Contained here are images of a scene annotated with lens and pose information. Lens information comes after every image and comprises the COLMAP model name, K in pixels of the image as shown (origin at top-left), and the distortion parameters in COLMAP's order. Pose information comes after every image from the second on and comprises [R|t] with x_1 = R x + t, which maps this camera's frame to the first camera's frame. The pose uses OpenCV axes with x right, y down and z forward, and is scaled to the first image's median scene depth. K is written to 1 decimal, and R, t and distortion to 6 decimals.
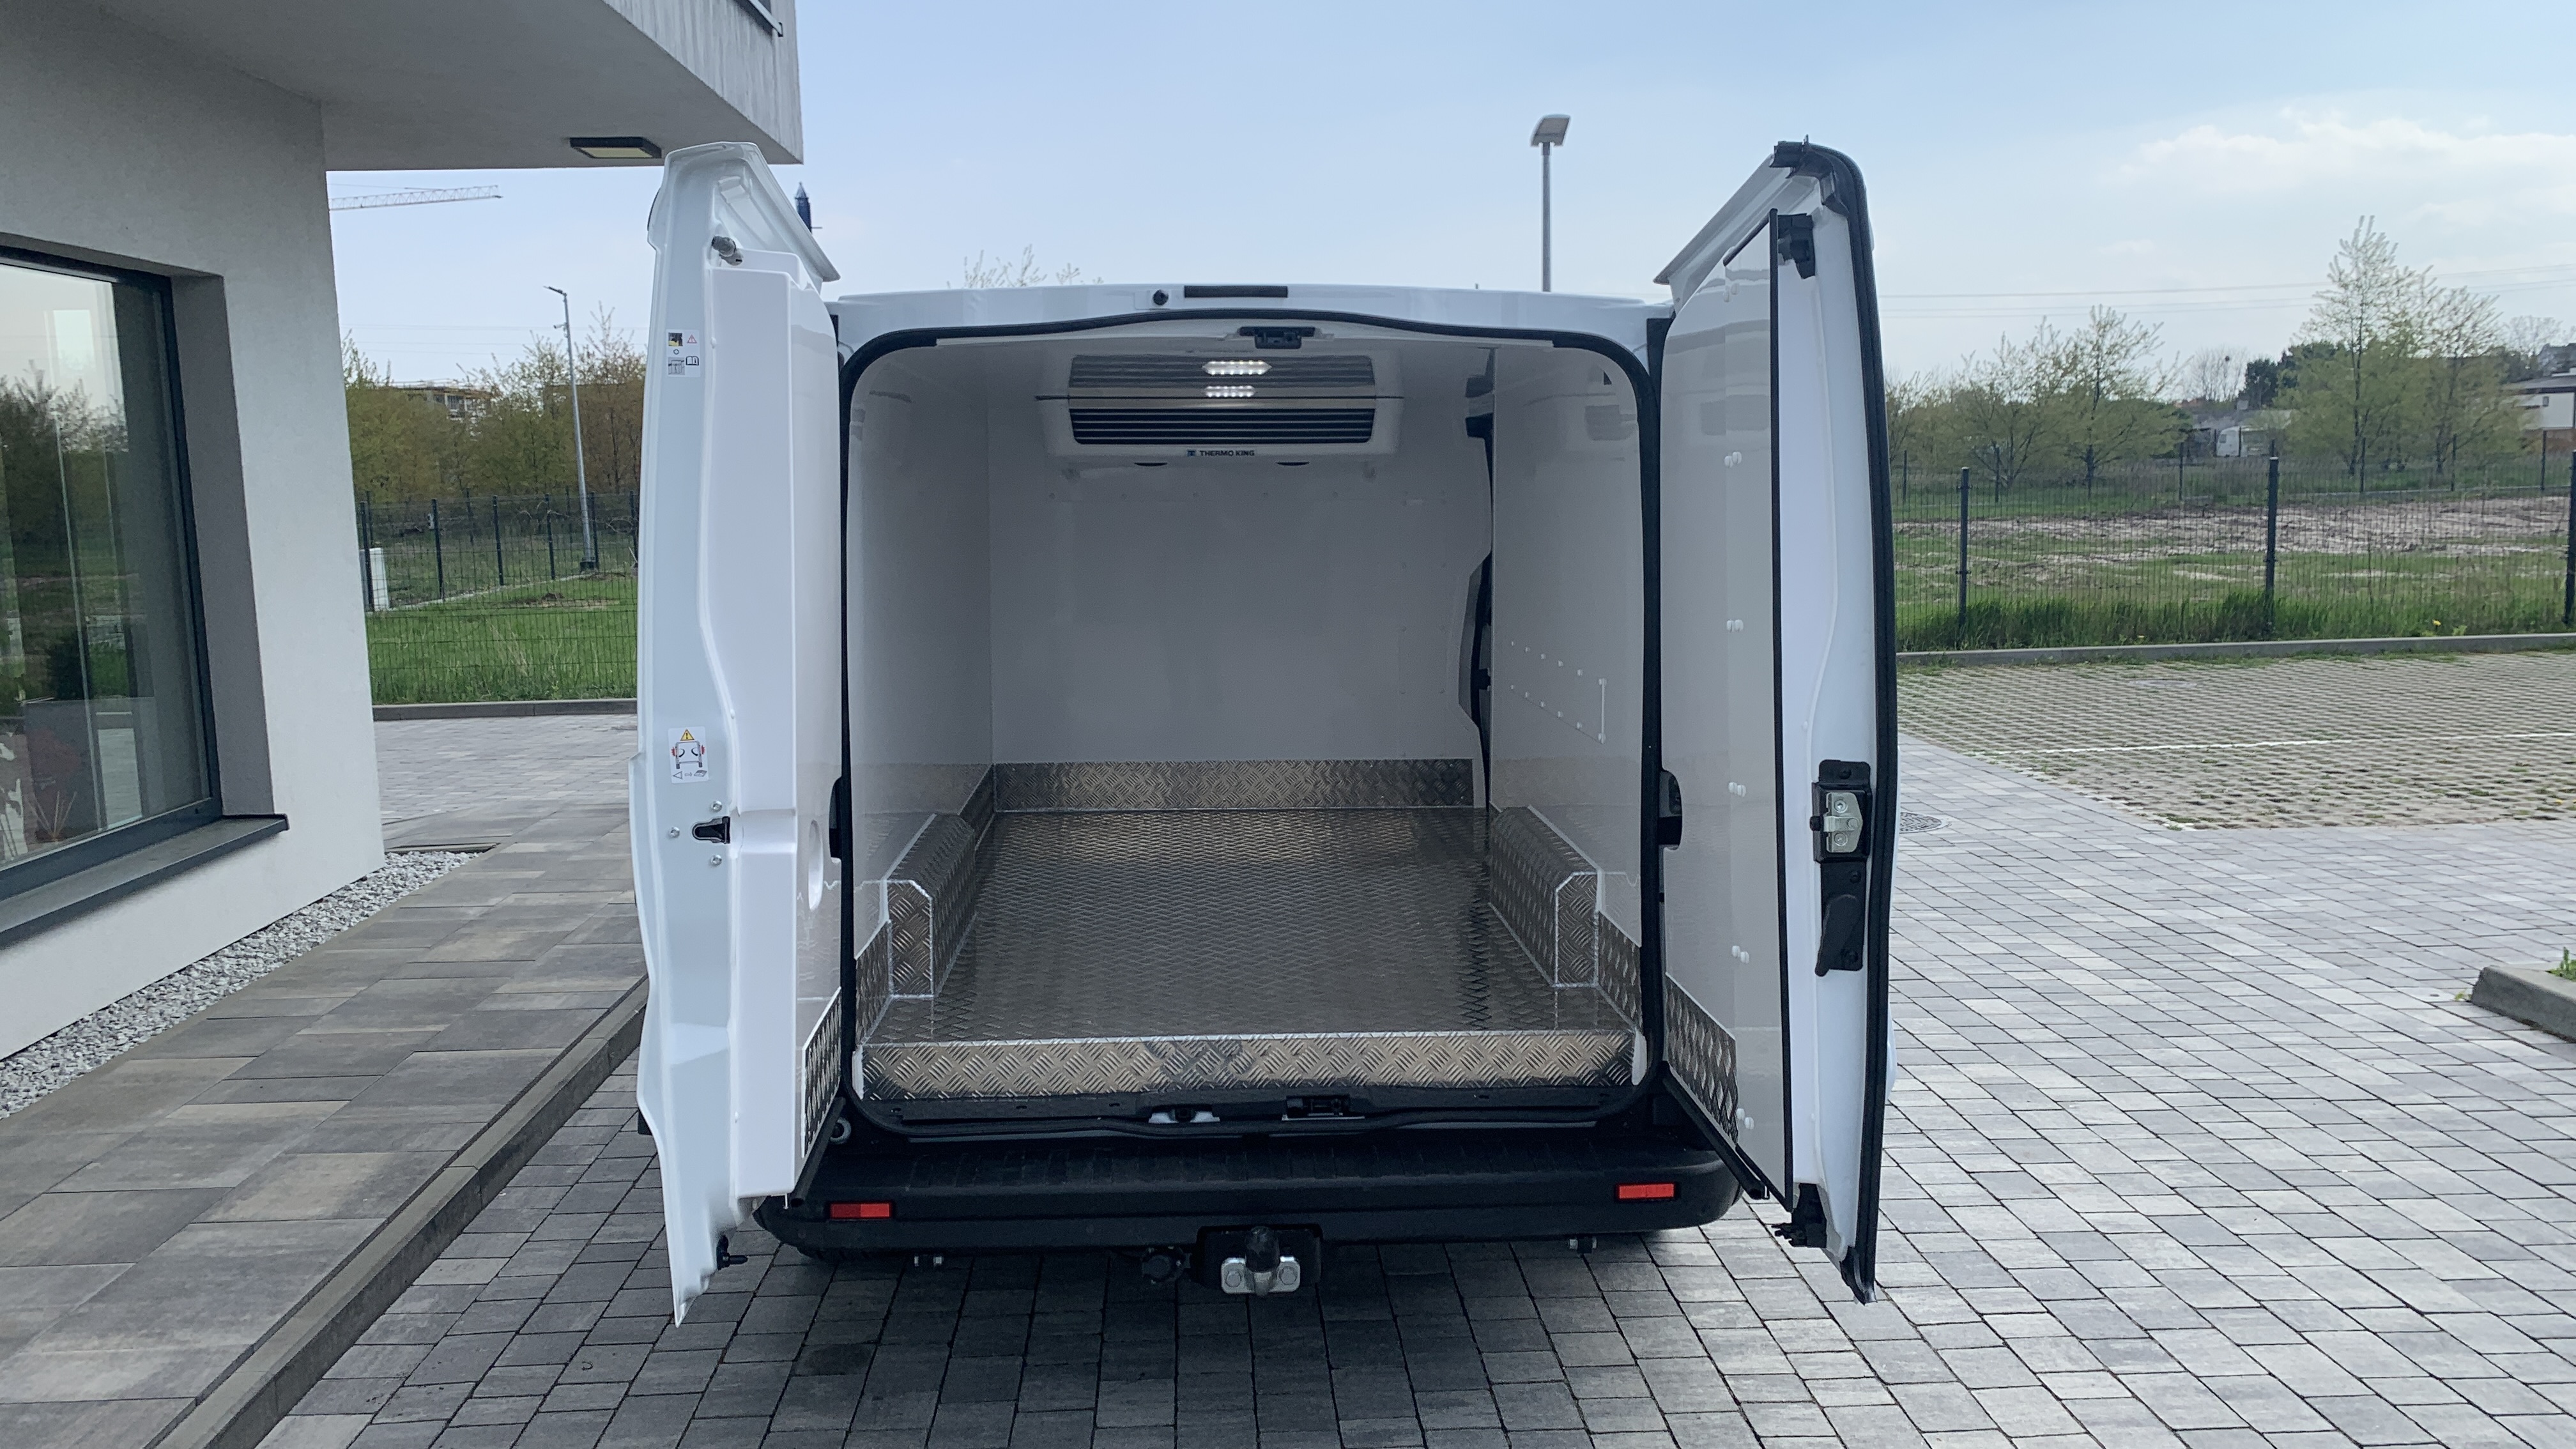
lens RADIAL K [[1963.1, 0, 1280.2], [0, 1963.1, 724.3], [0, 0, 1]] dist [0.033169, -0.039952]
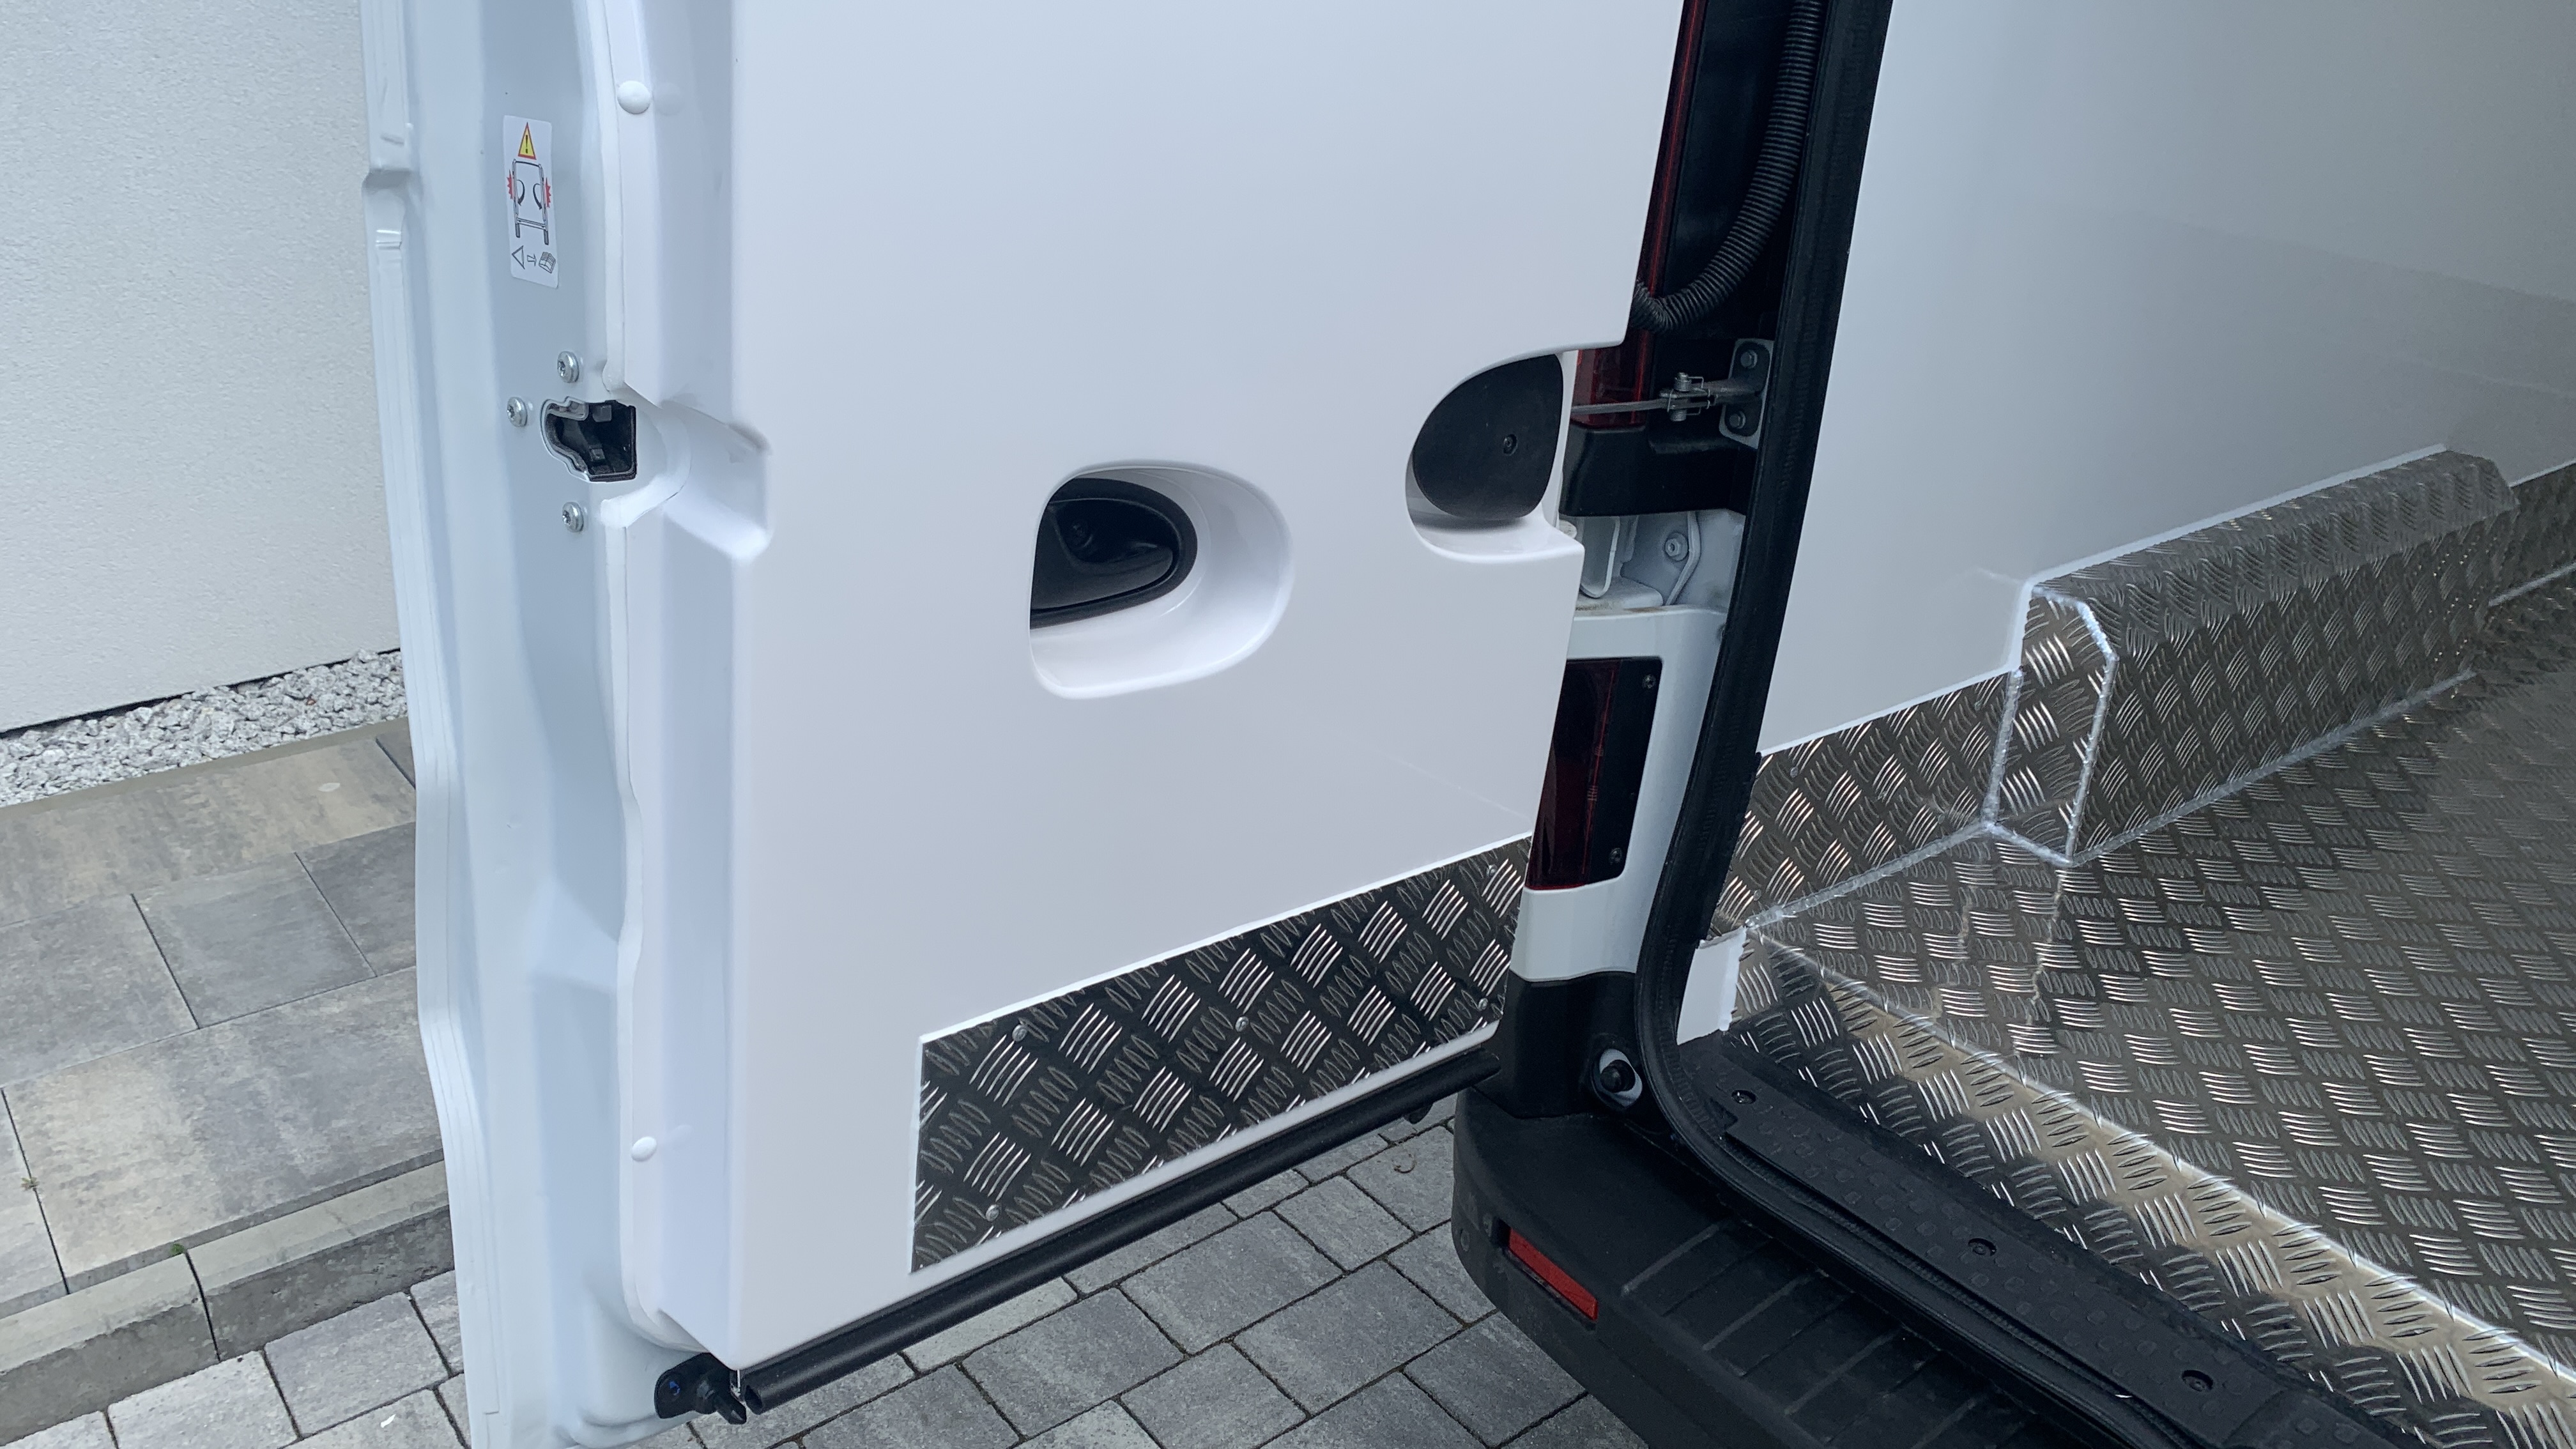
lens RADIAL K [[1963.1, 0, 1286.4], [0, 1963.1, 722.3], [0, 0, 1]] dist [0.033169, -0.039952]
pose [[0.569506, 0.368318, -0.734850, 0.041454], [-0.135793, 0.923866, 0.357816, -0.028088], [0.810693, -0.103991, 0.576162, 0.603483]]
